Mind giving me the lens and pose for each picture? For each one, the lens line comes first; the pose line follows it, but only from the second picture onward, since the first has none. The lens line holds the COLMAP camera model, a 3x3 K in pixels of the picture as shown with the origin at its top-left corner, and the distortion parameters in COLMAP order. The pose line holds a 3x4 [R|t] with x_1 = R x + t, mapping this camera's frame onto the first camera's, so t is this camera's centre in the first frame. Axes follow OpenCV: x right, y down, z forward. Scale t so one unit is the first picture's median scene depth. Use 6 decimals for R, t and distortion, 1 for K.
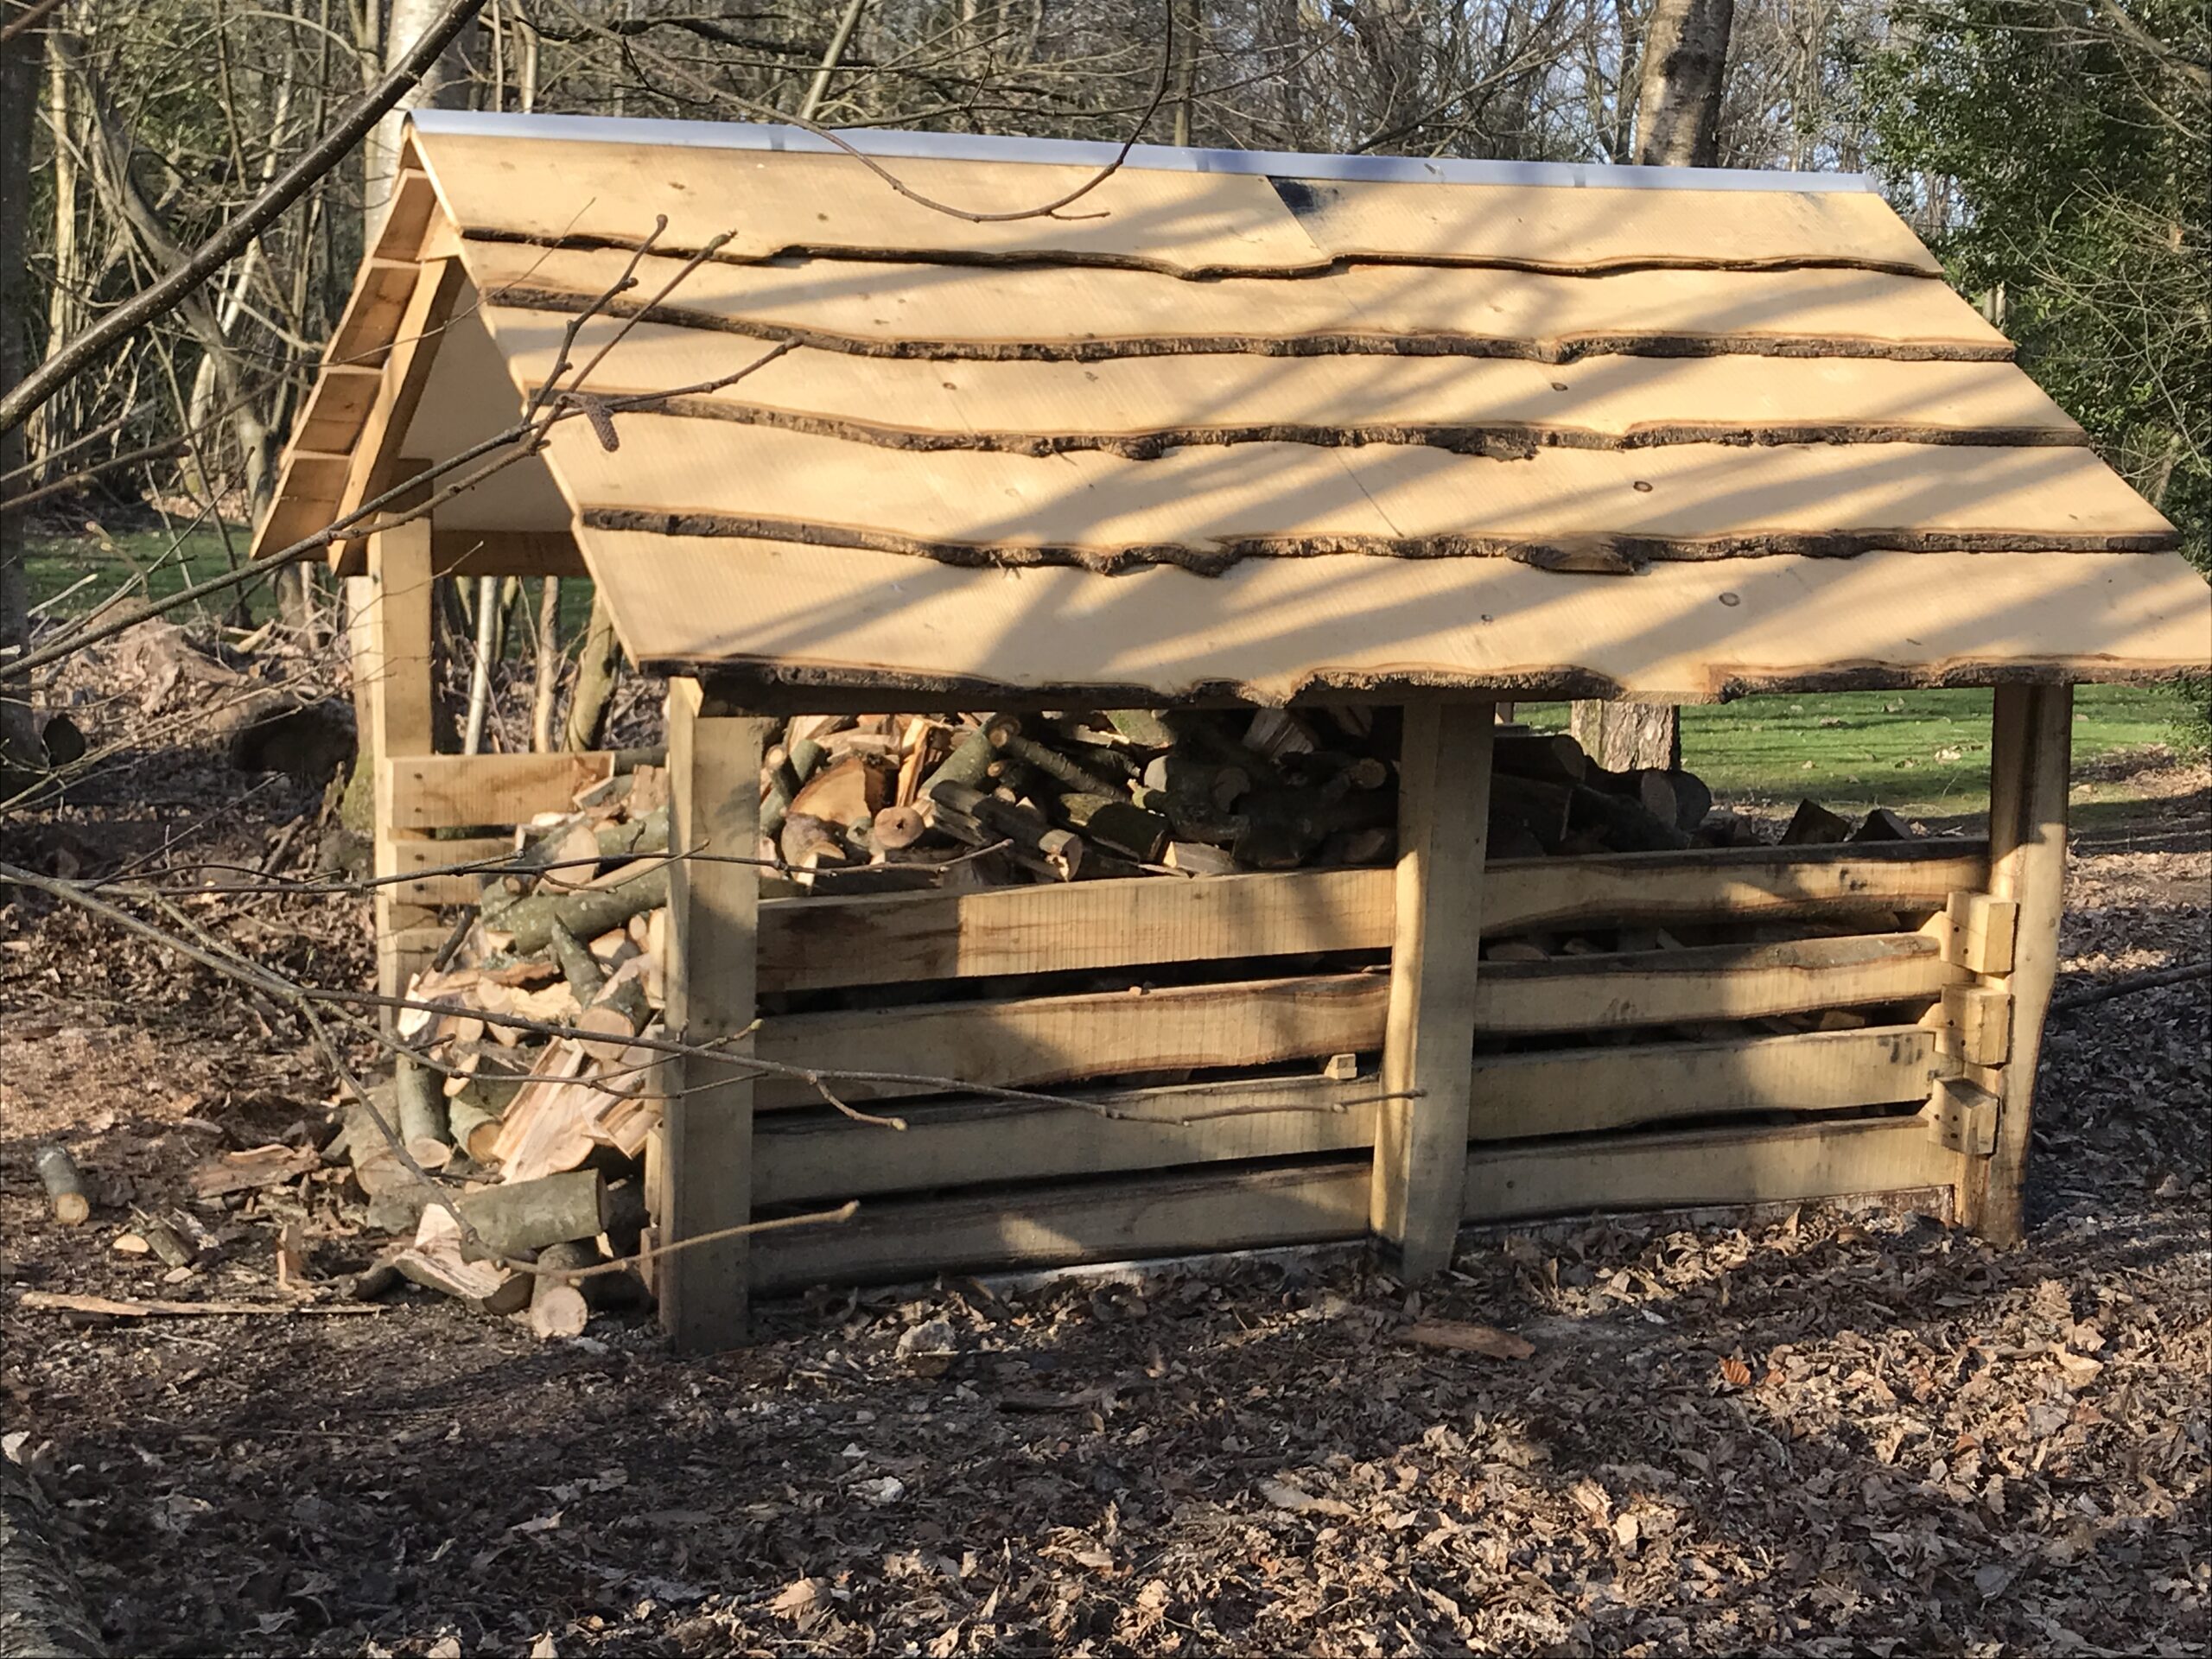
lens RADIAL K [[3124.1, 0, 1106.0], [0, 3124.1, 829.5], [0, 0, 1]] dist [0.021310, 0.007874]
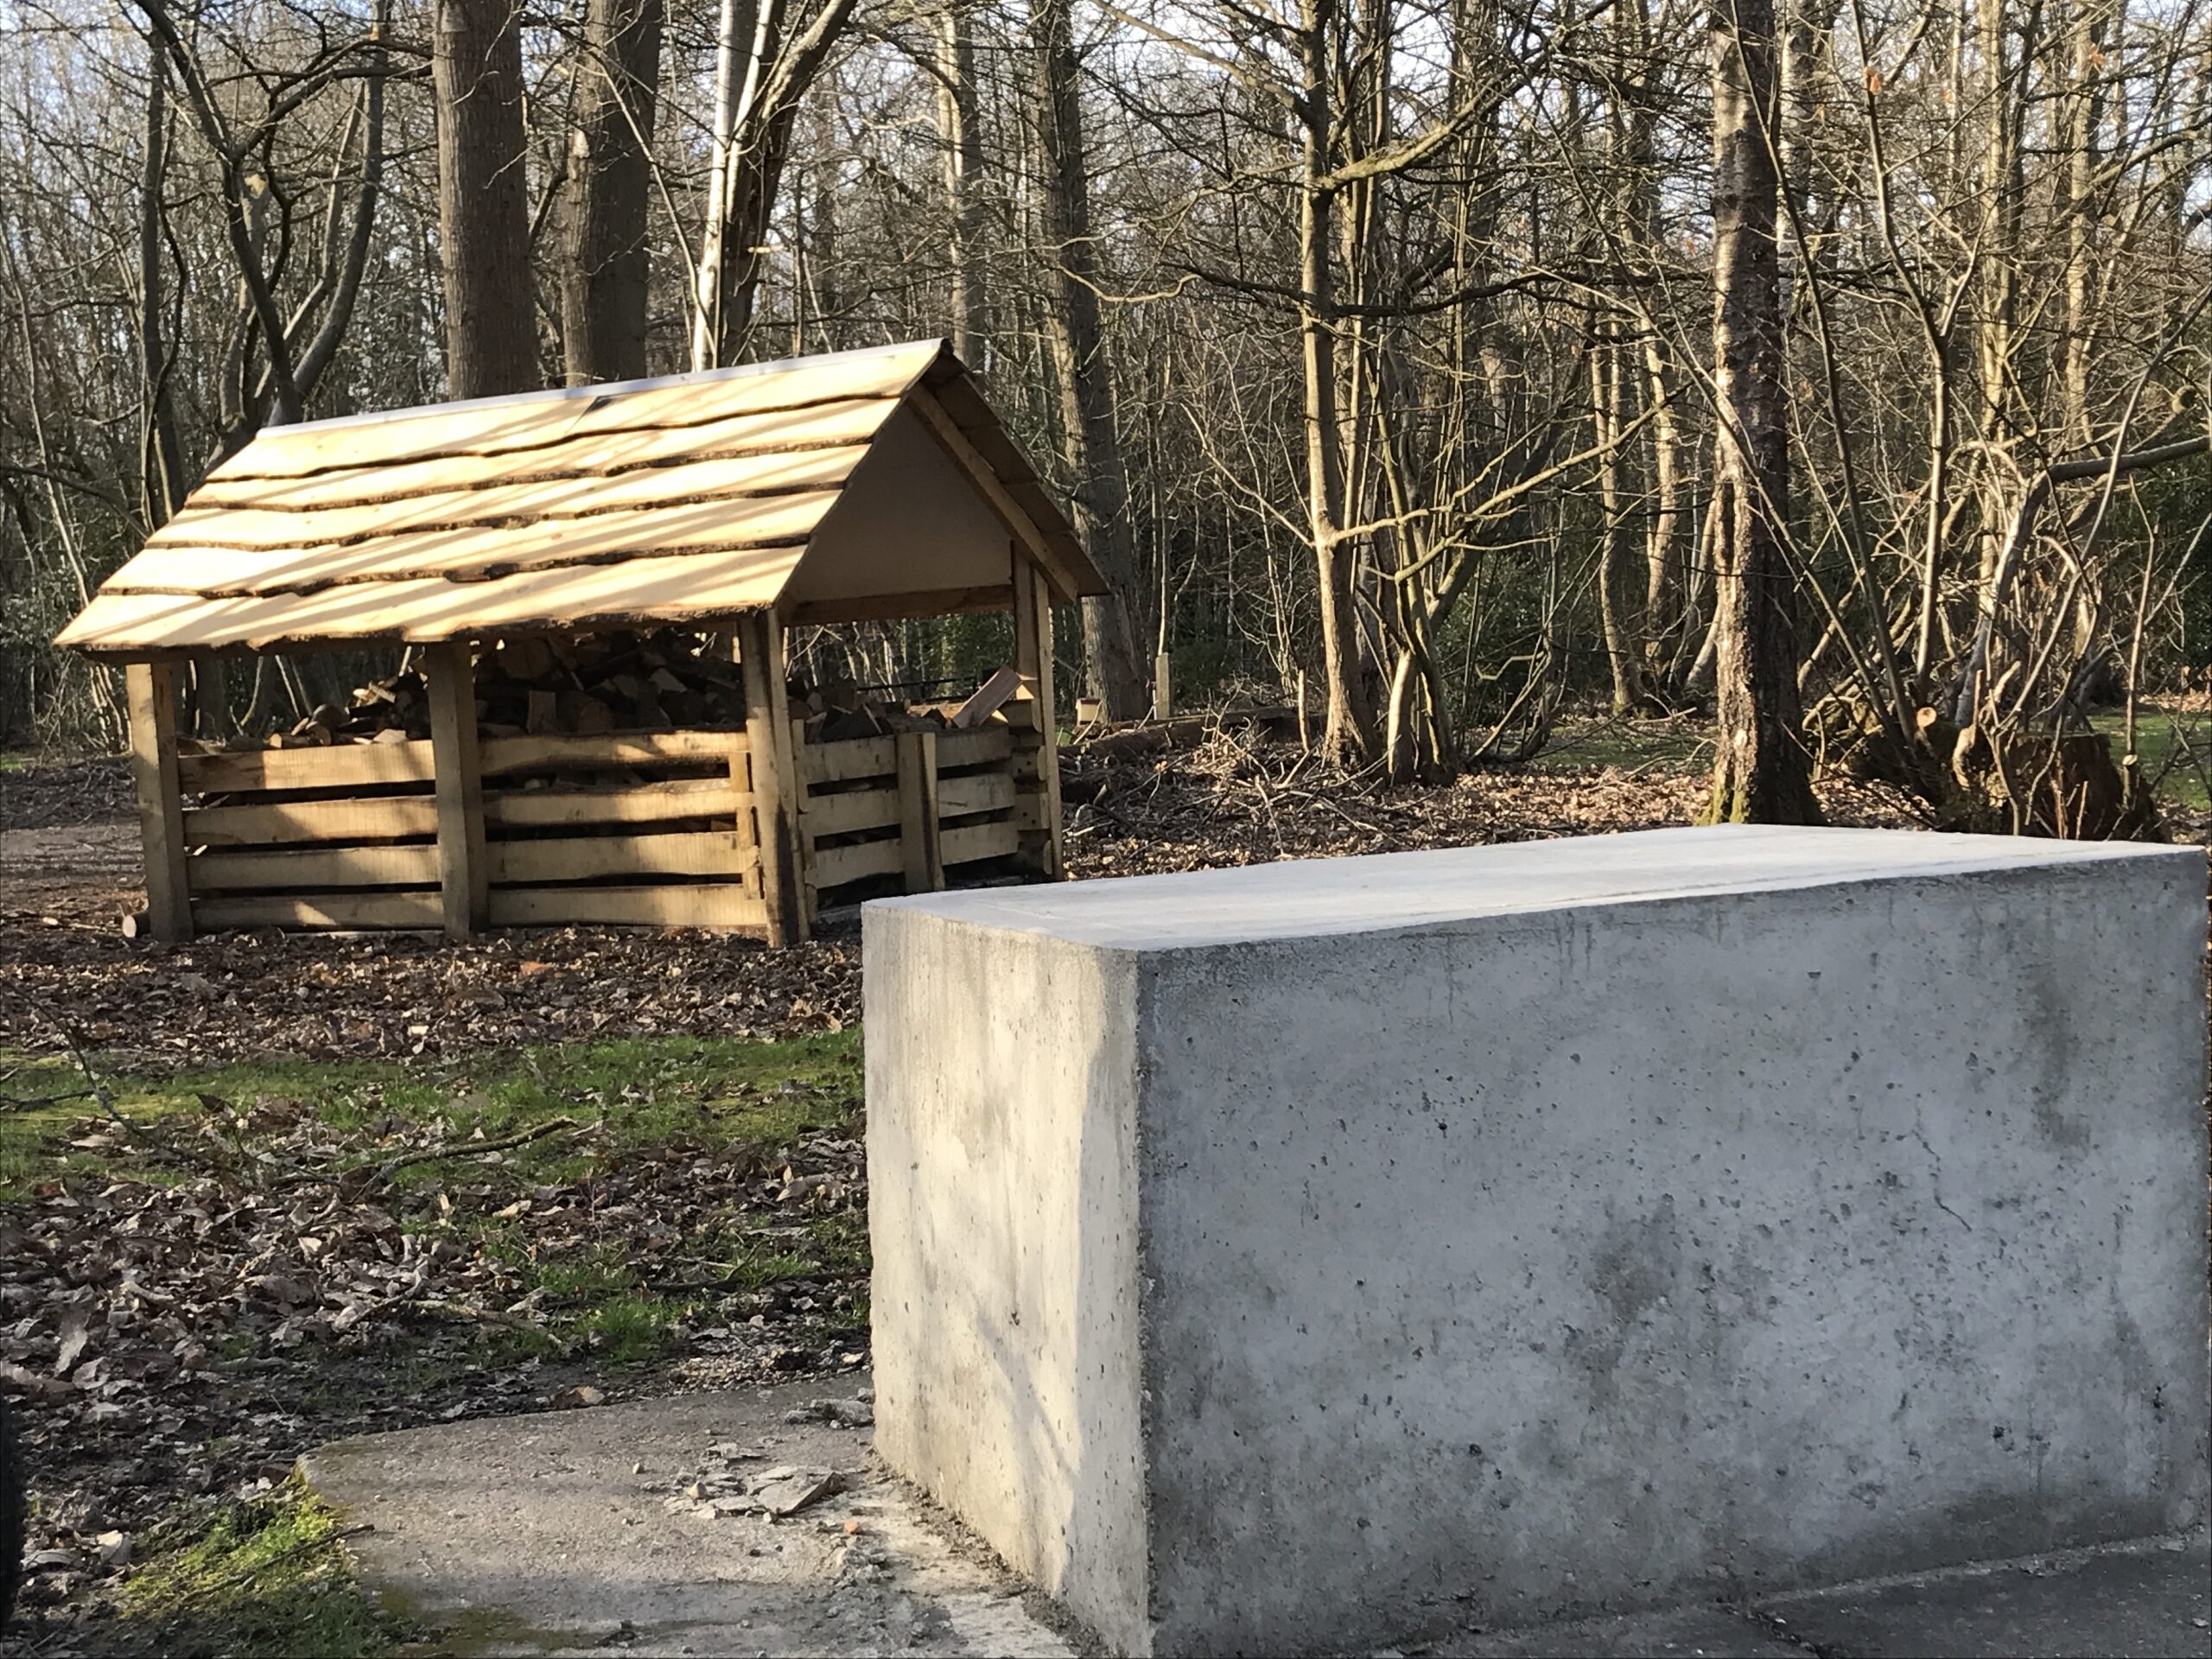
lens RADIAL K [[3124.1, 0, 1106.0], [0, 3124.1, 829.5], [0, 0, 1]] dist [0.021310, 0.007874]
pose [[0.624505, -0.029535, -0.780462, 1.910735], [-0.042731, 0.996496, -0.071902, 0.195894], [0.779851, 0.078253, 0.621054, 0.094070]]
